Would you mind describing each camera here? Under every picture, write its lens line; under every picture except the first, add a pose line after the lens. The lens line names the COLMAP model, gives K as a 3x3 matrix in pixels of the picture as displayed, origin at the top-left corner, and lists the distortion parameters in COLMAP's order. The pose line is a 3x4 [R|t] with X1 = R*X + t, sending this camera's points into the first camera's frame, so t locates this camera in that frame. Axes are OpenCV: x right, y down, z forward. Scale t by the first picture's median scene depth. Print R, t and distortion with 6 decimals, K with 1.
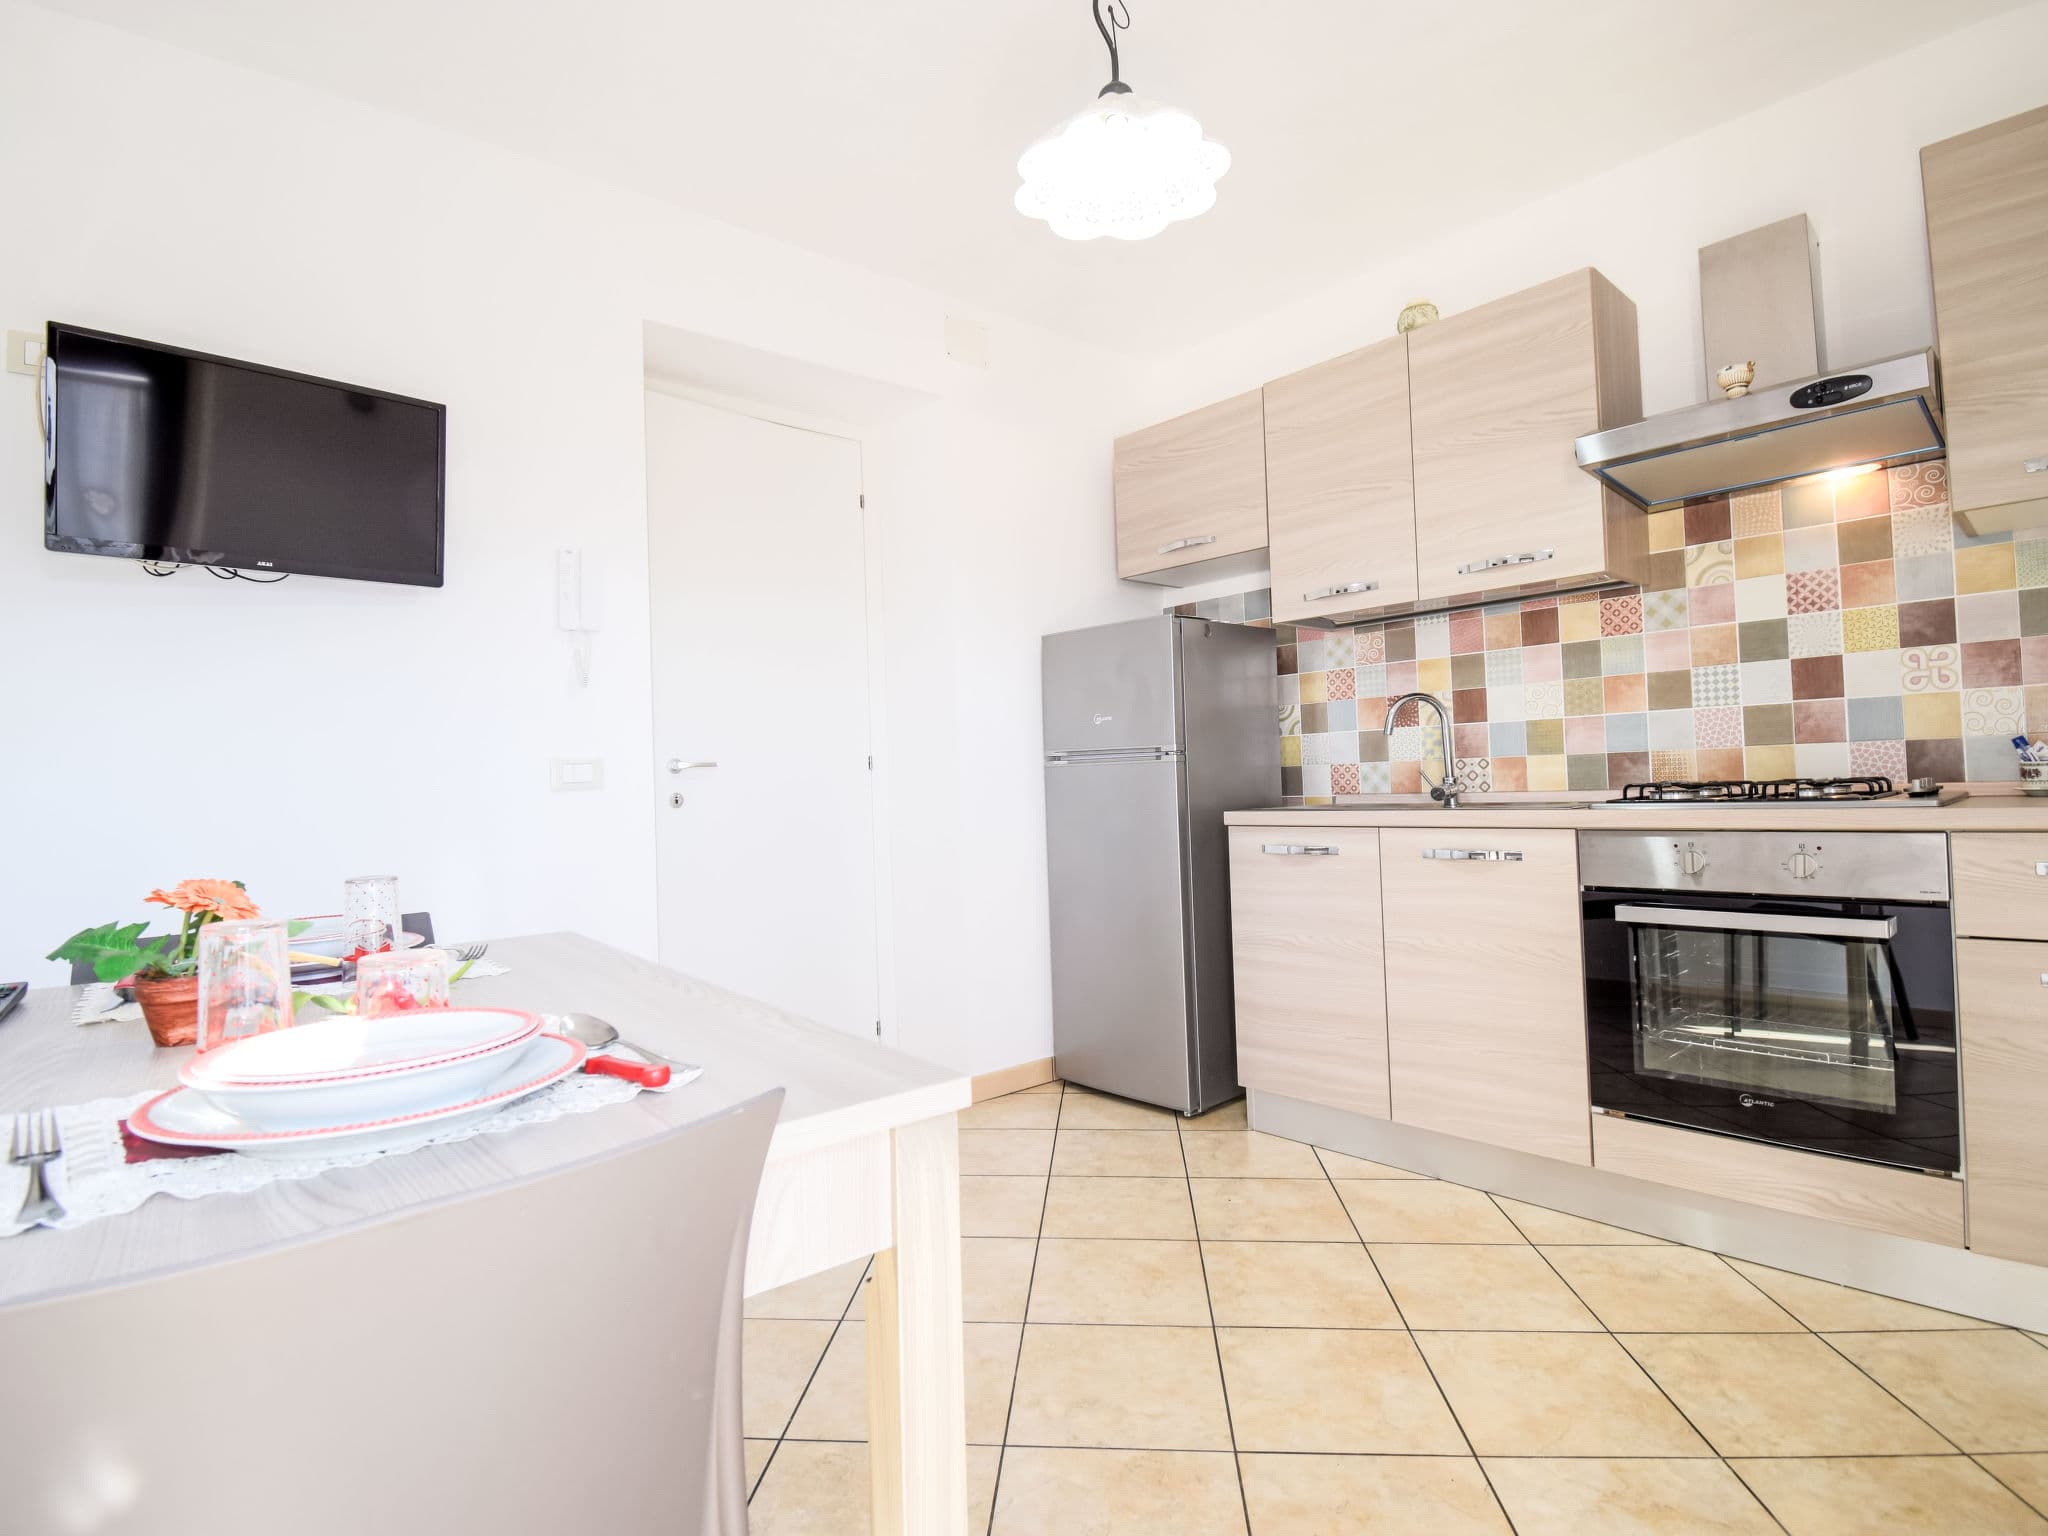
lens RADIAL K [[1017.6, 0, 1015.4], [0, 1017.6, 757.1], [0, 0, 1]] dist [0.004480, -0.018300]
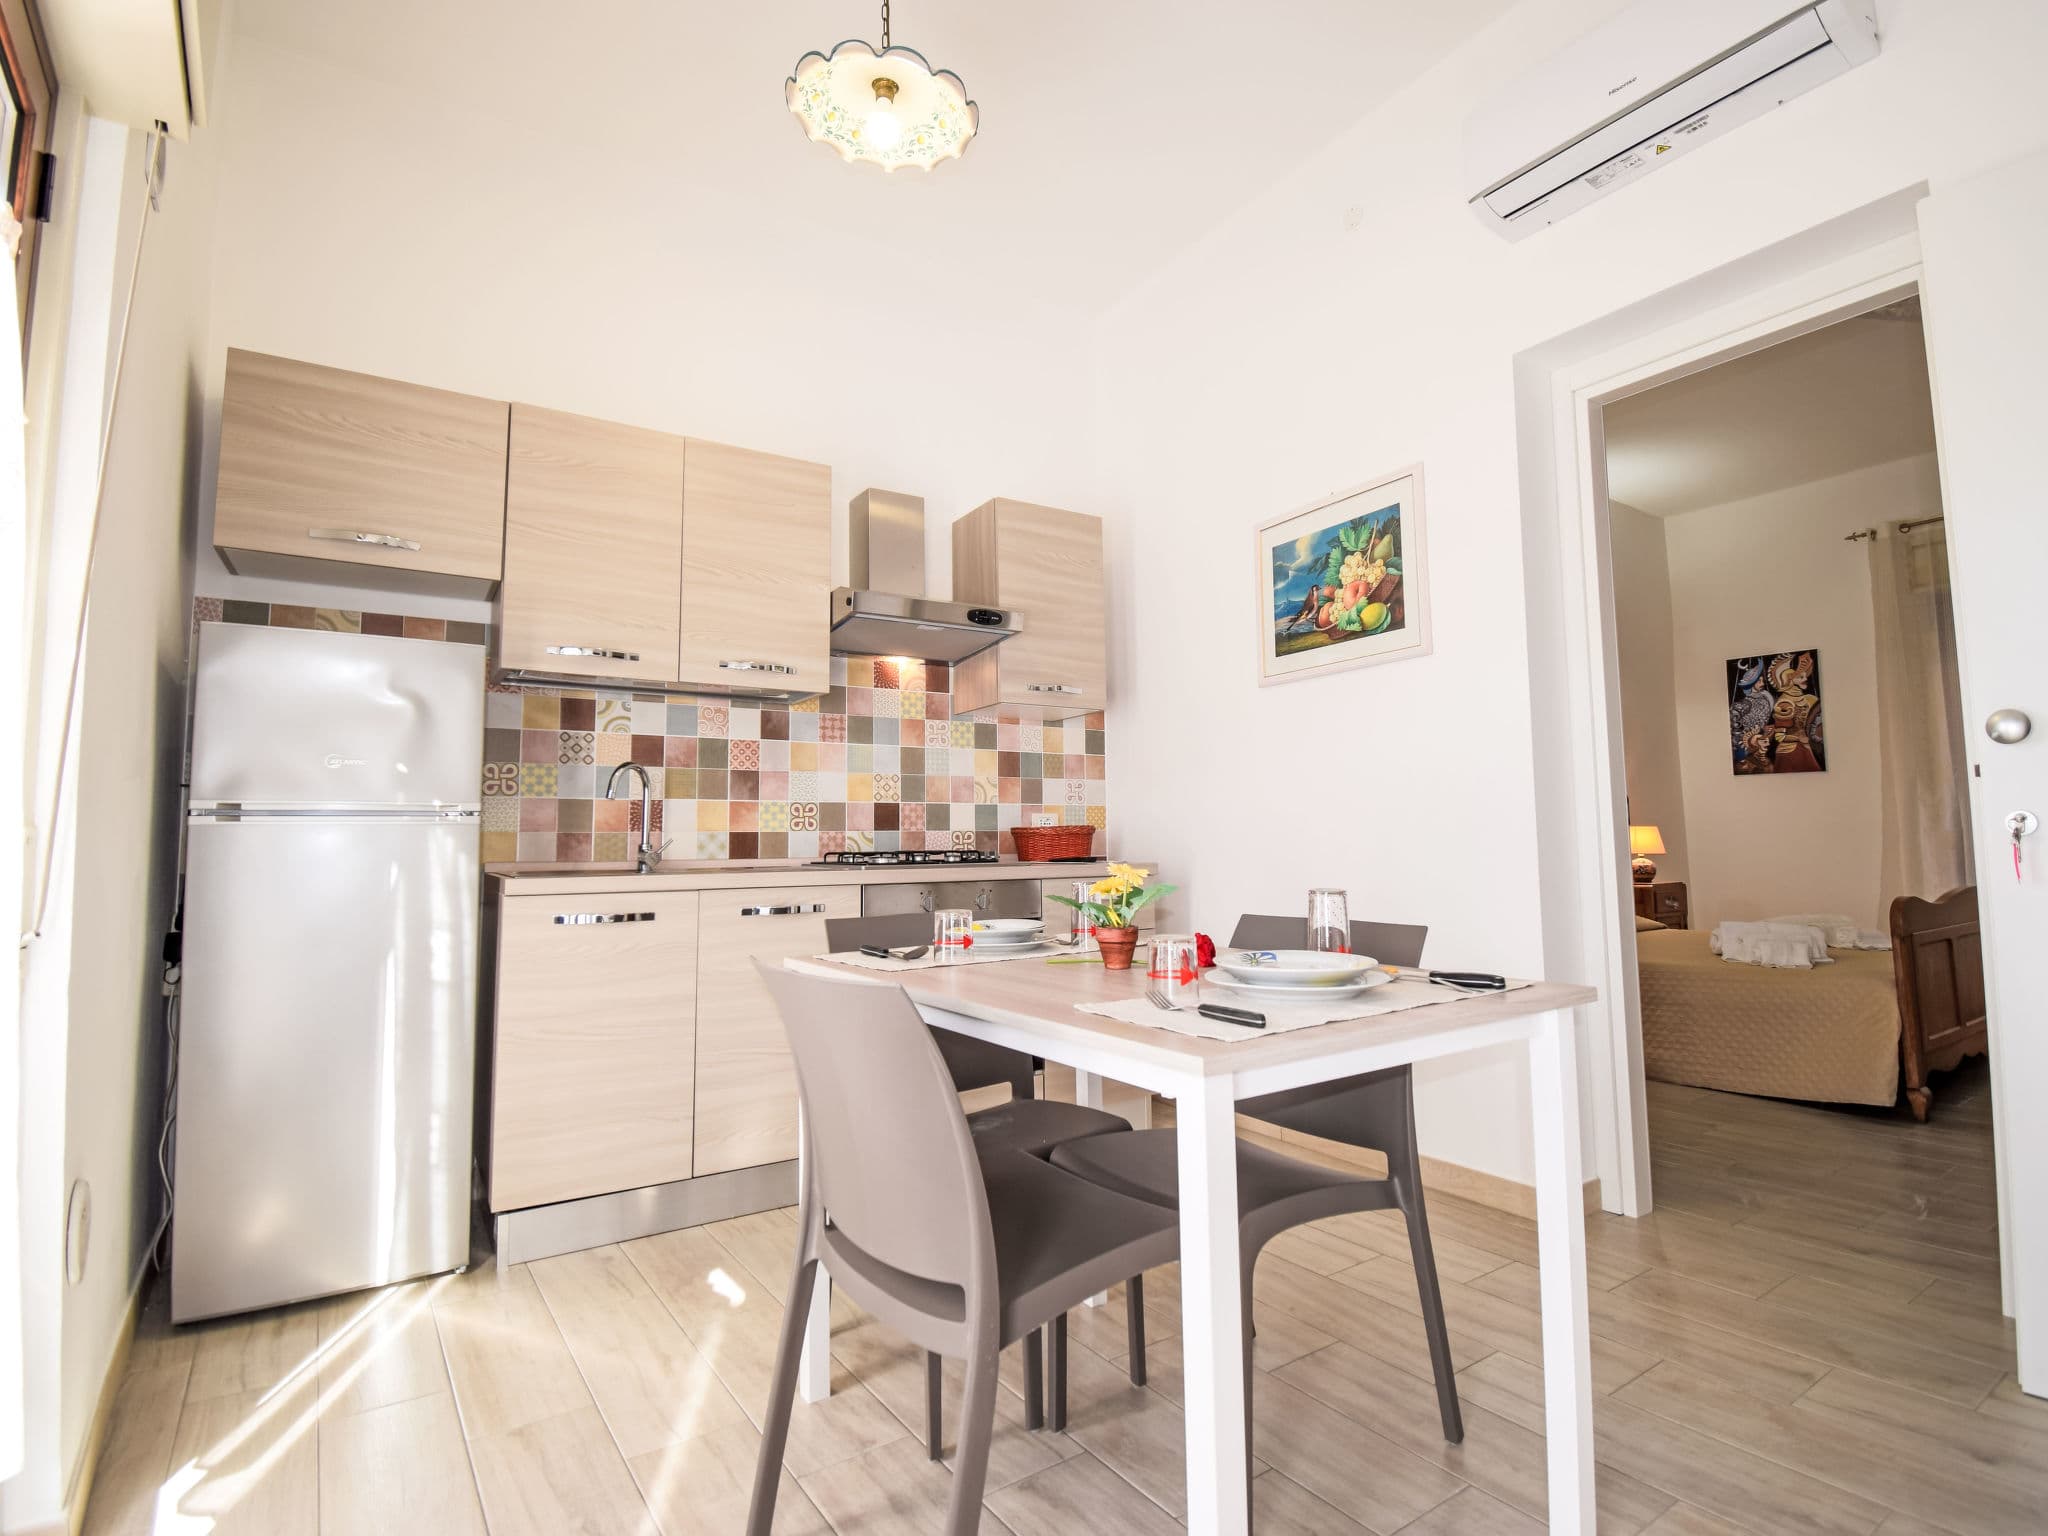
lens RADIAL K [[1017.6, 0, 1002.8], [0, 1017.6, 751.2], [0, 0, 1]] dist [0.004480, -0.018300]
pose [[0.201468, 0.119941, 0.972124, -0.632726], [-0.023806, 0.992781, -0.117556, 0.044851], [-0.979206, 0.000542, 0.202869, 0.491614]]
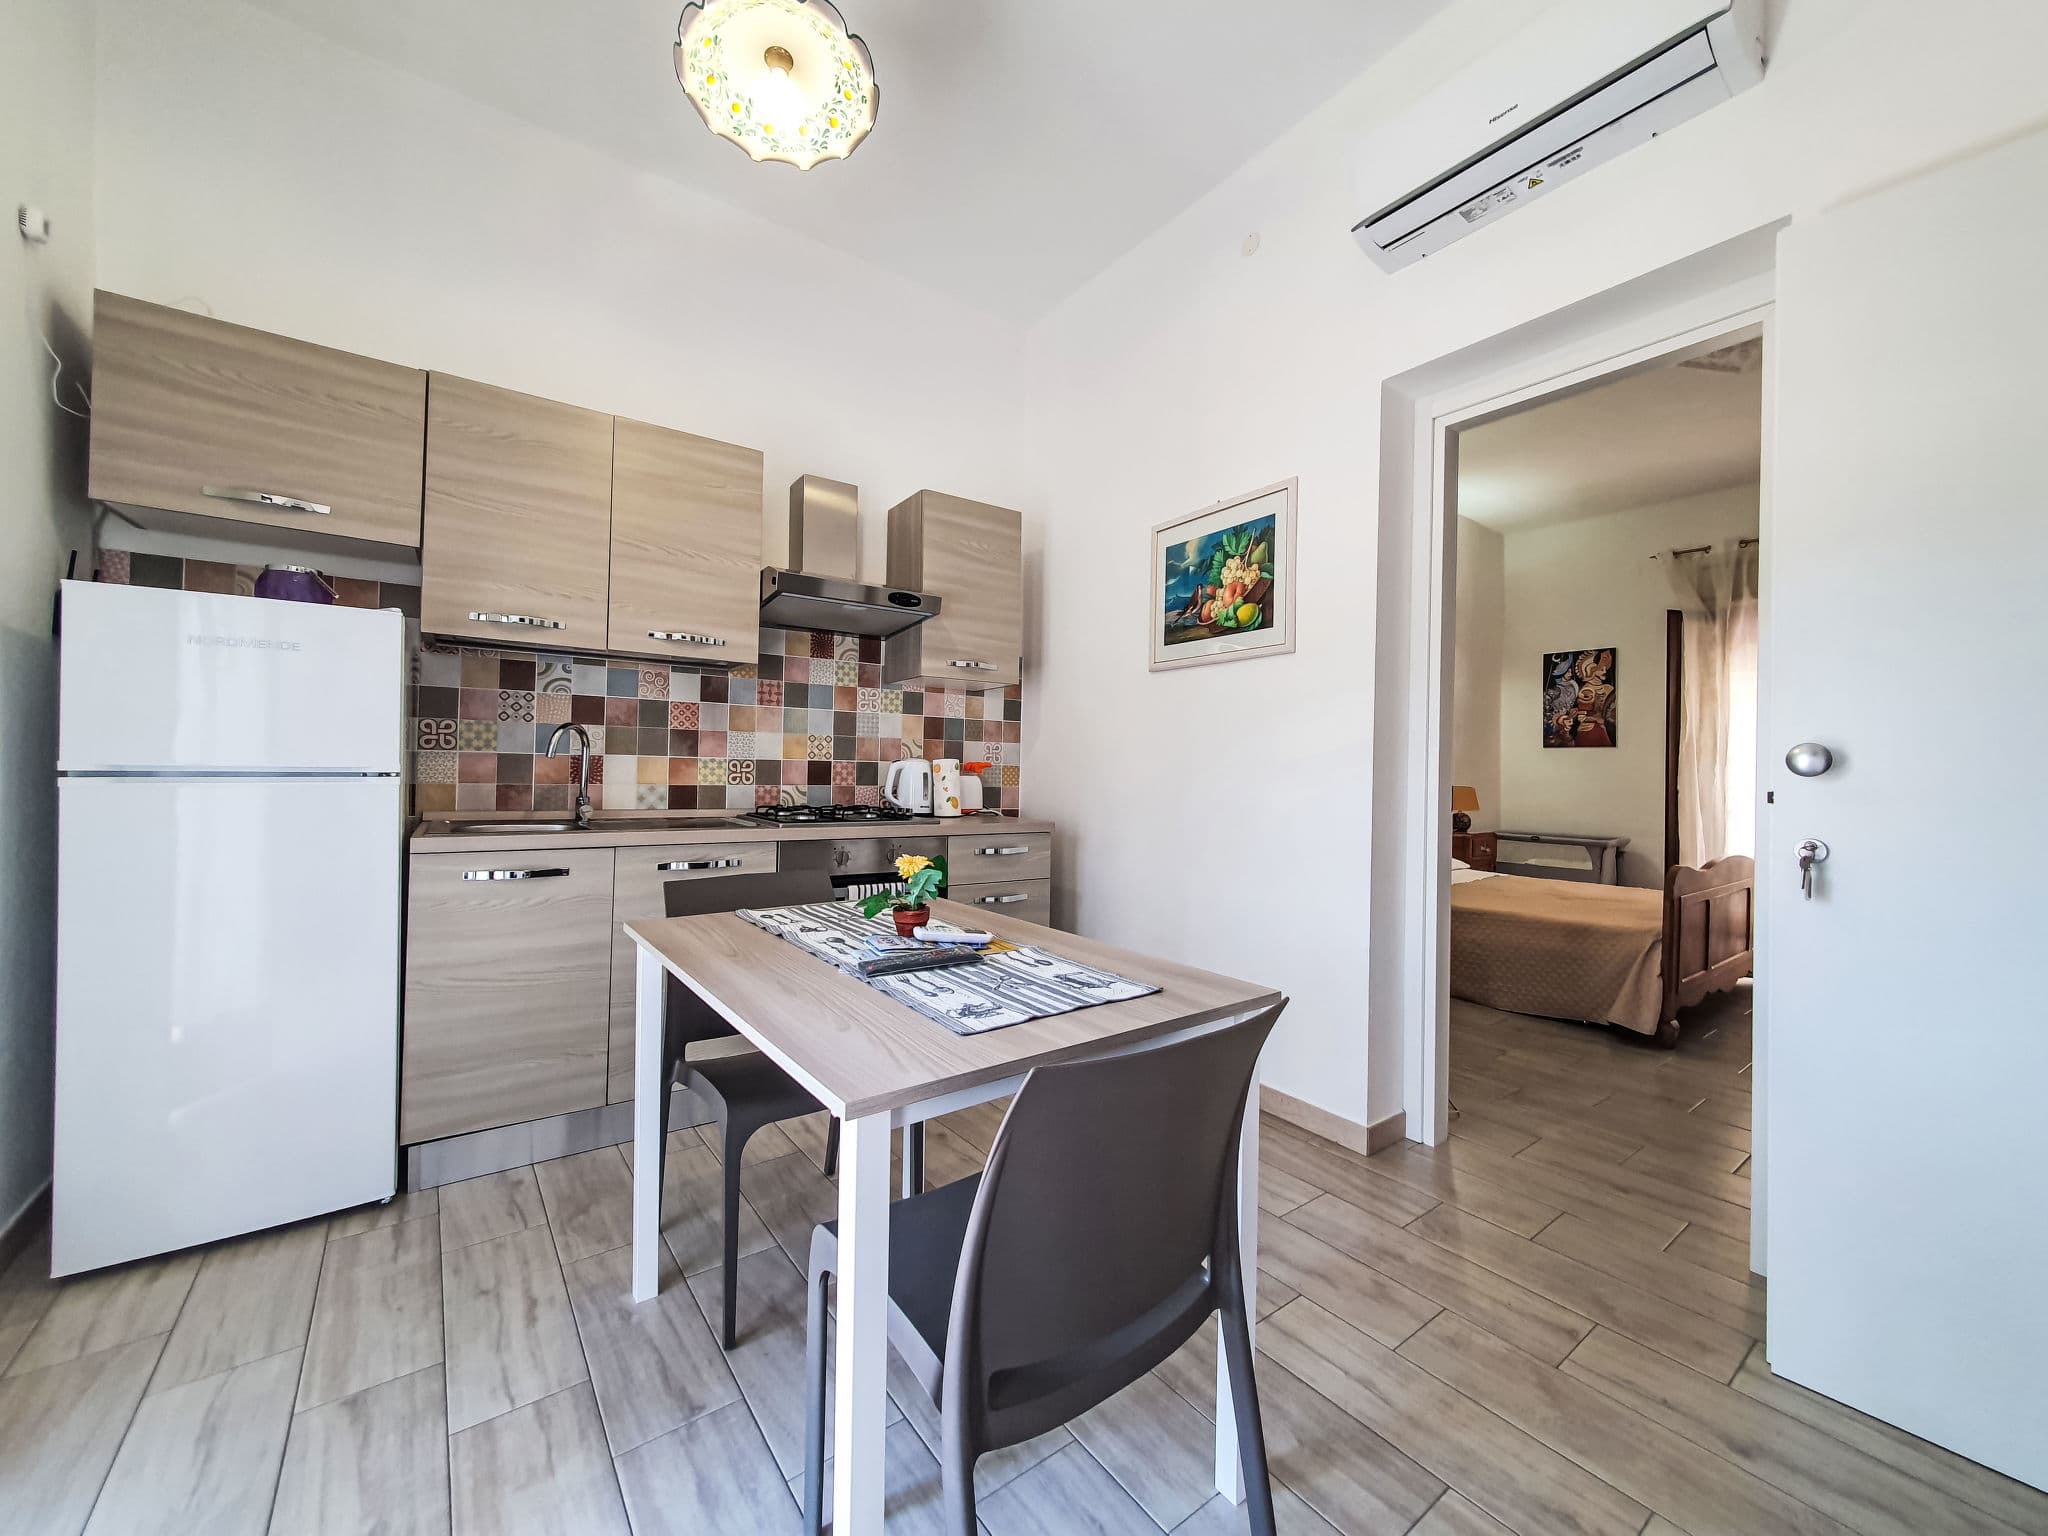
lens RADIAL K [[803.7, 0, 1028.6], [0, 803.7, 755.9], [0, 0, 1]] dist [0.000225, 0.000060]
pose [[0.142251, 0.050826, 0.988525, -0.477027], [-0.053564, 0.997613, -0.043585, -0.018673], [-0.988380, -0.046749, 0.144634, 0.427780]]
